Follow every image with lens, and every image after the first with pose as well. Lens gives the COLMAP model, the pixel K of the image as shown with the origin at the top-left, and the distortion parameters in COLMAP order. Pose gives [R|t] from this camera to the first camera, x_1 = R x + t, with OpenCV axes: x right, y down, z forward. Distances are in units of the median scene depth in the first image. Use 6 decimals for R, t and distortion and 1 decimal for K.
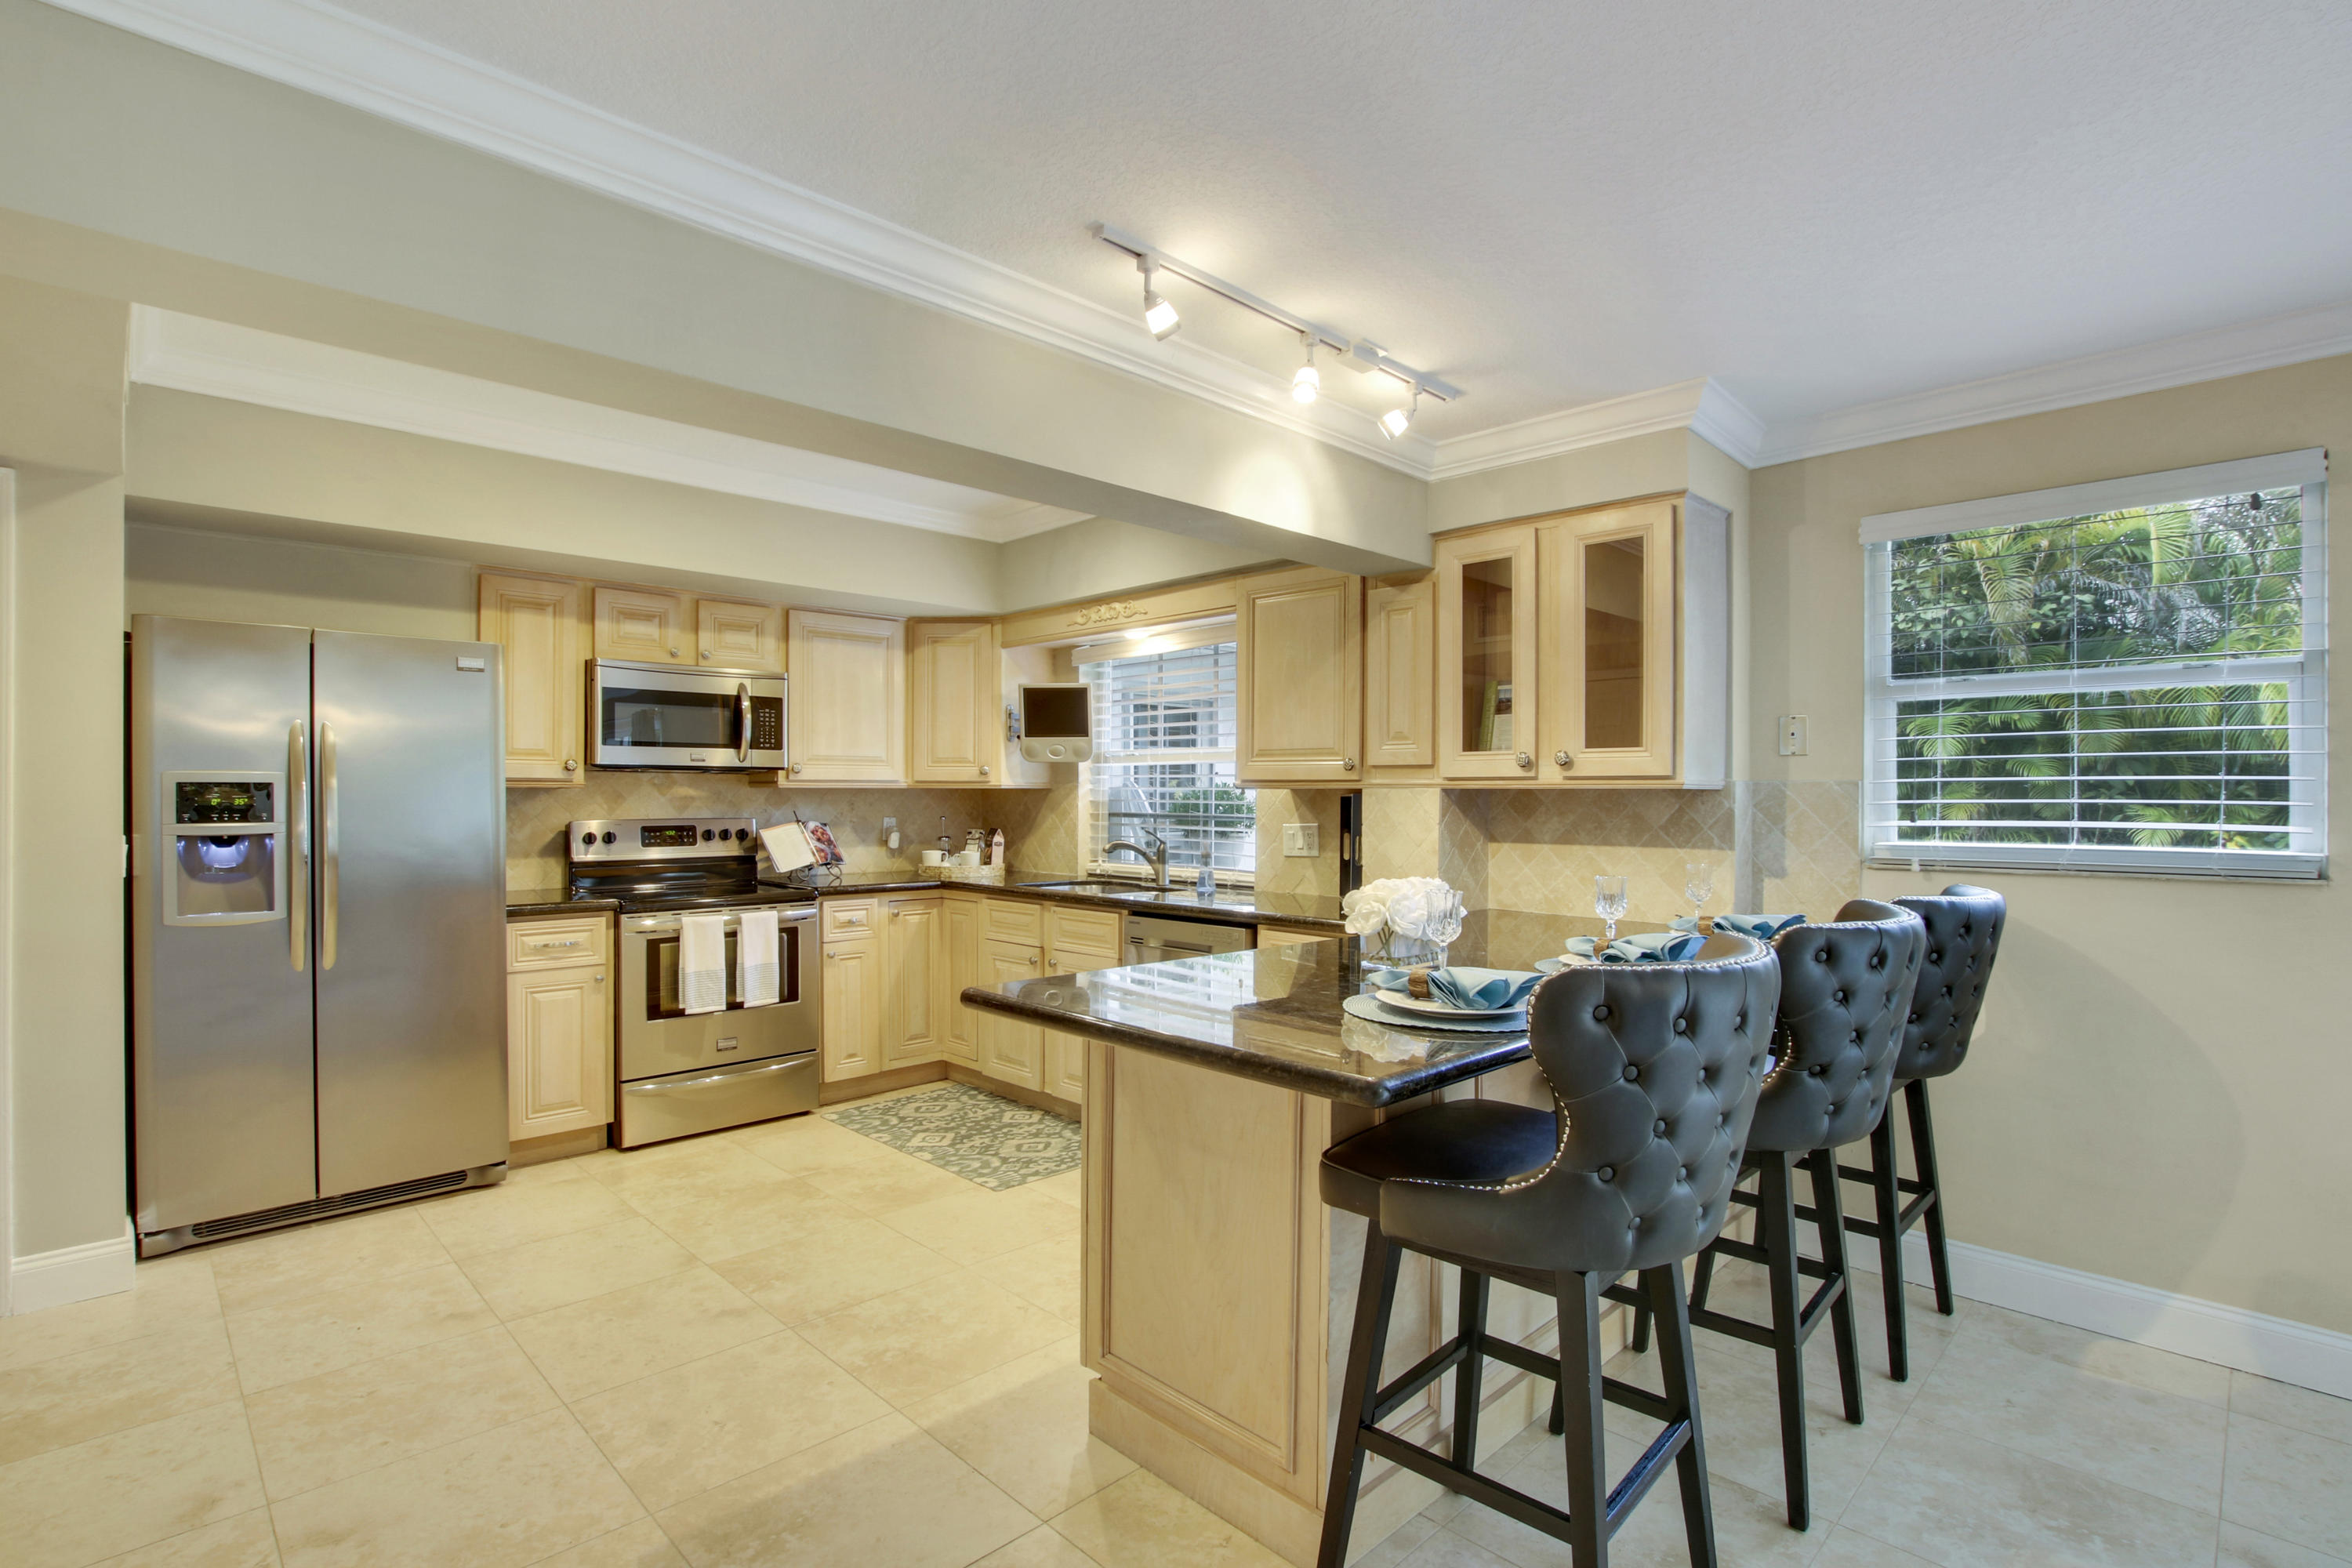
lens RADIAL K [[1112.1, 0, 1176.6], [0, 1112.1, 817.6], [0, 0, 1]] dist [-0.038402, 0.007338]
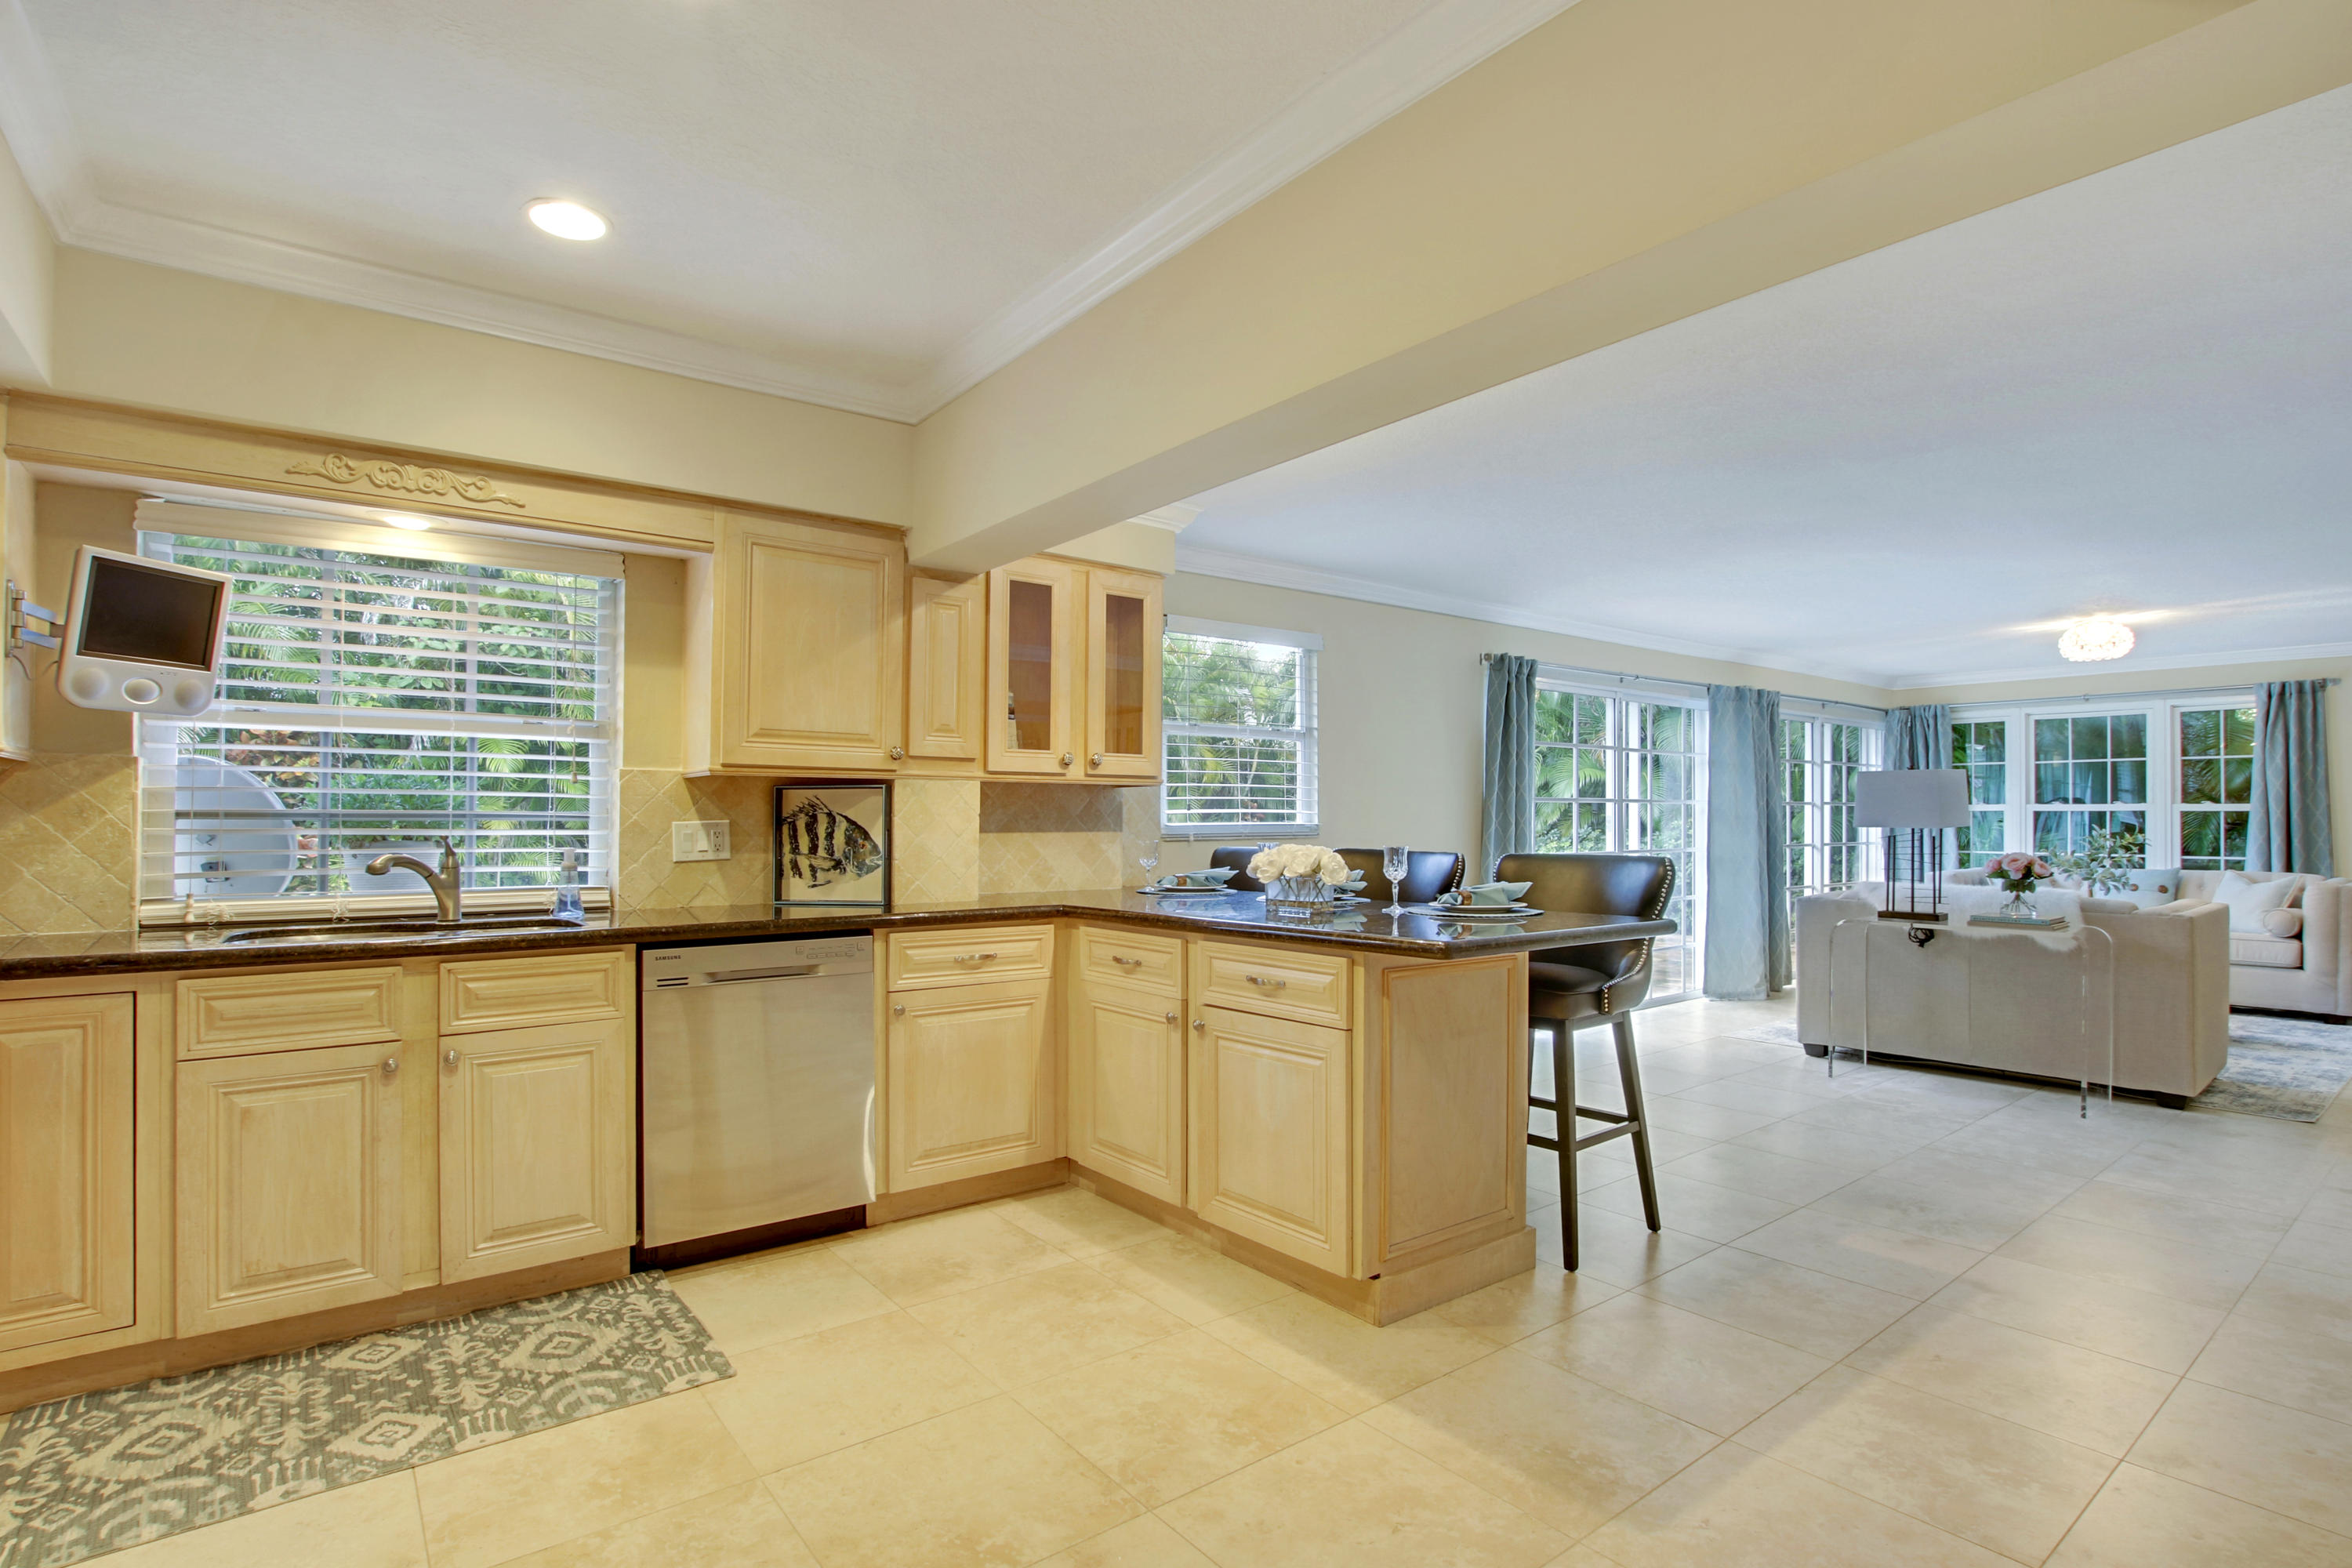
lens RADIAL K [[1112.1, 0, 1176.6], [0, 1112.1, 817.6], [0, 0, 1]] dist [-0.038402, 0.007338]
pose [[0.123232, 0.001258, 0.992377, -0.727955], [0.021904, 0.999752, -0.003987, 0.015638], [-0.992136, 0.022229, 0.123174, 0.614871]]
